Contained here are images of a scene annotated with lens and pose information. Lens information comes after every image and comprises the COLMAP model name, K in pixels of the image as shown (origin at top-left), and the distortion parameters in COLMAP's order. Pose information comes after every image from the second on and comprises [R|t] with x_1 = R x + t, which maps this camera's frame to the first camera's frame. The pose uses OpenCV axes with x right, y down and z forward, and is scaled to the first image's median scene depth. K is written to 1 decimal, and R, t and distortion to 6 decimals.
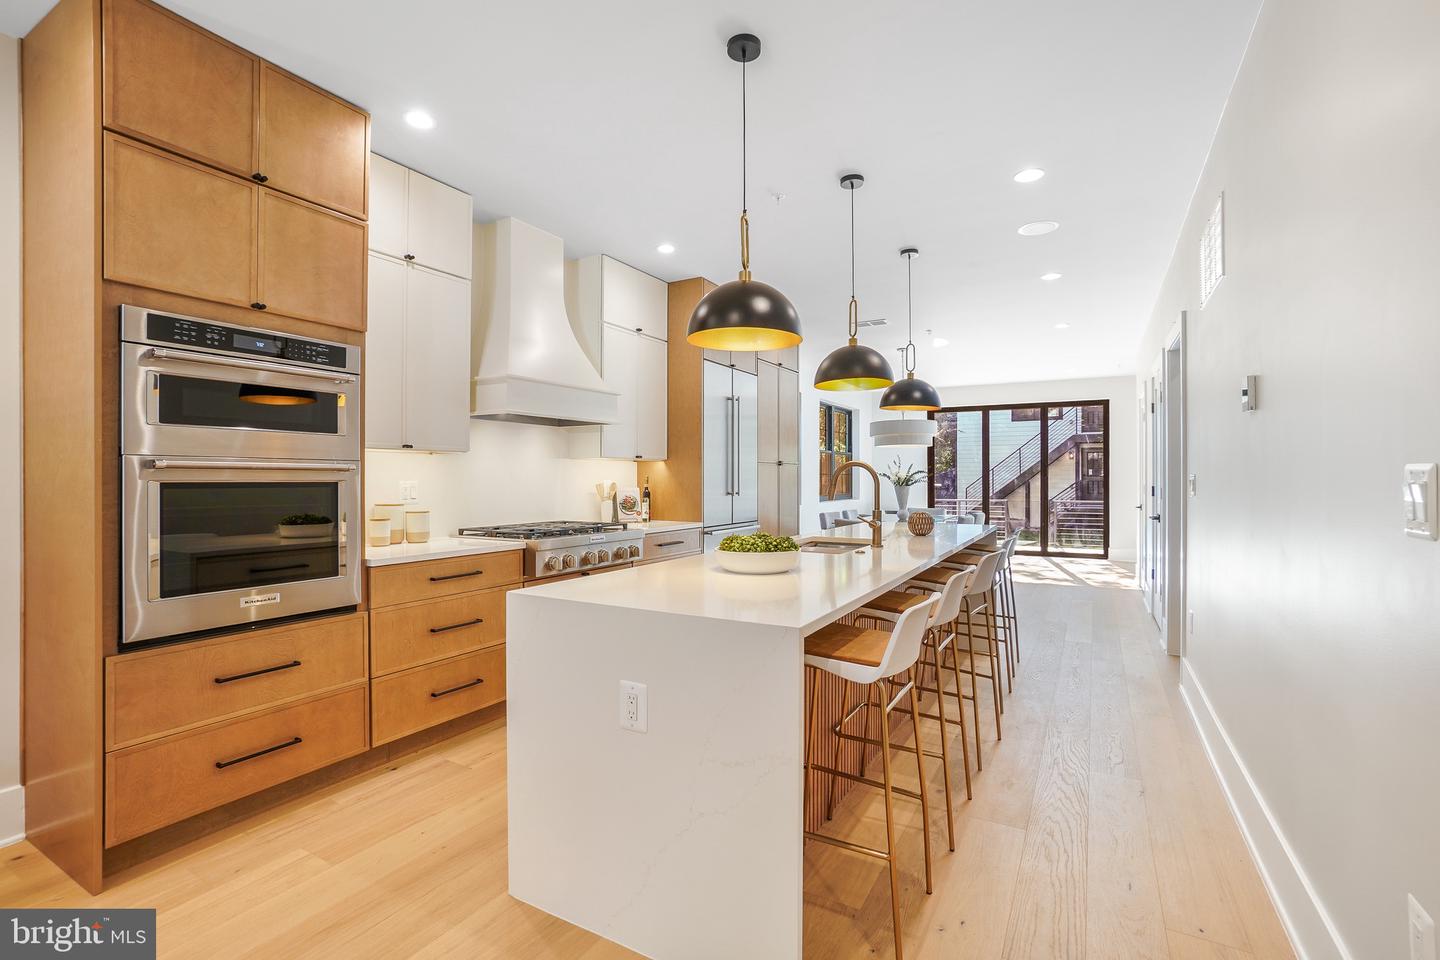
lens RADIAL K [[654.1, 0, 720.0], [0, 654.1, 480.0], [0, 0, 1]] dist [-0.041091, -0.000009]
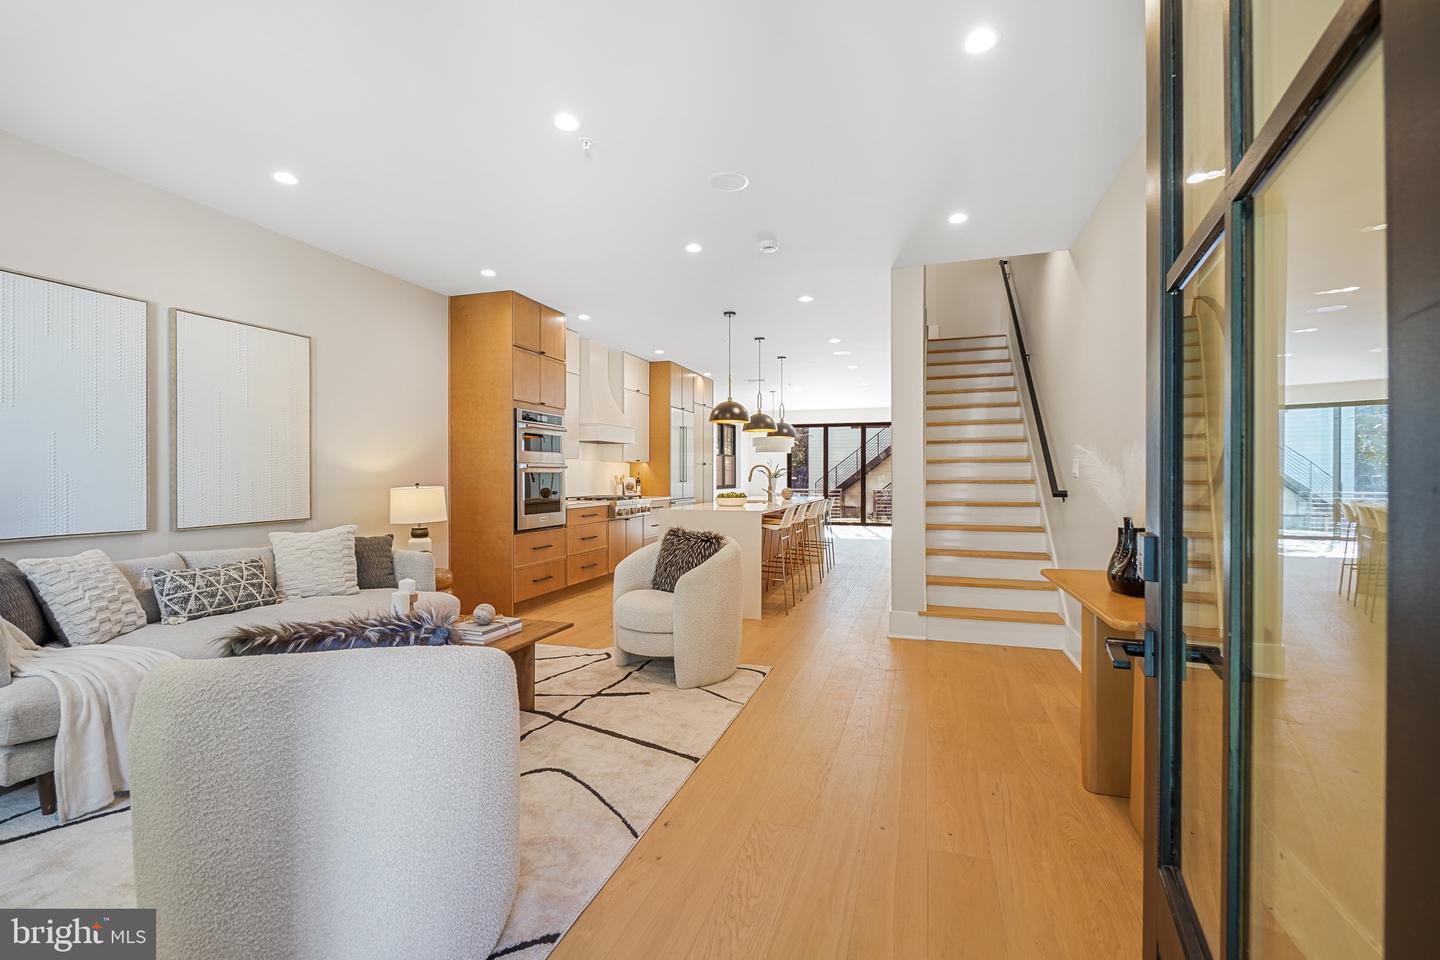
lens RADIAL K [[621.7, 0, 720.0], [0, 621.7, 480.0], [0, 0, 1]] dist [-0.000041, -0.000027]
pose [[0.979034, -0.000076, 0.203697, -0.256491], [-0.001249, 0.999979, 0.006379, 0.007387], [-0.203693, -0.006499, 0.979013, -0.753144]]
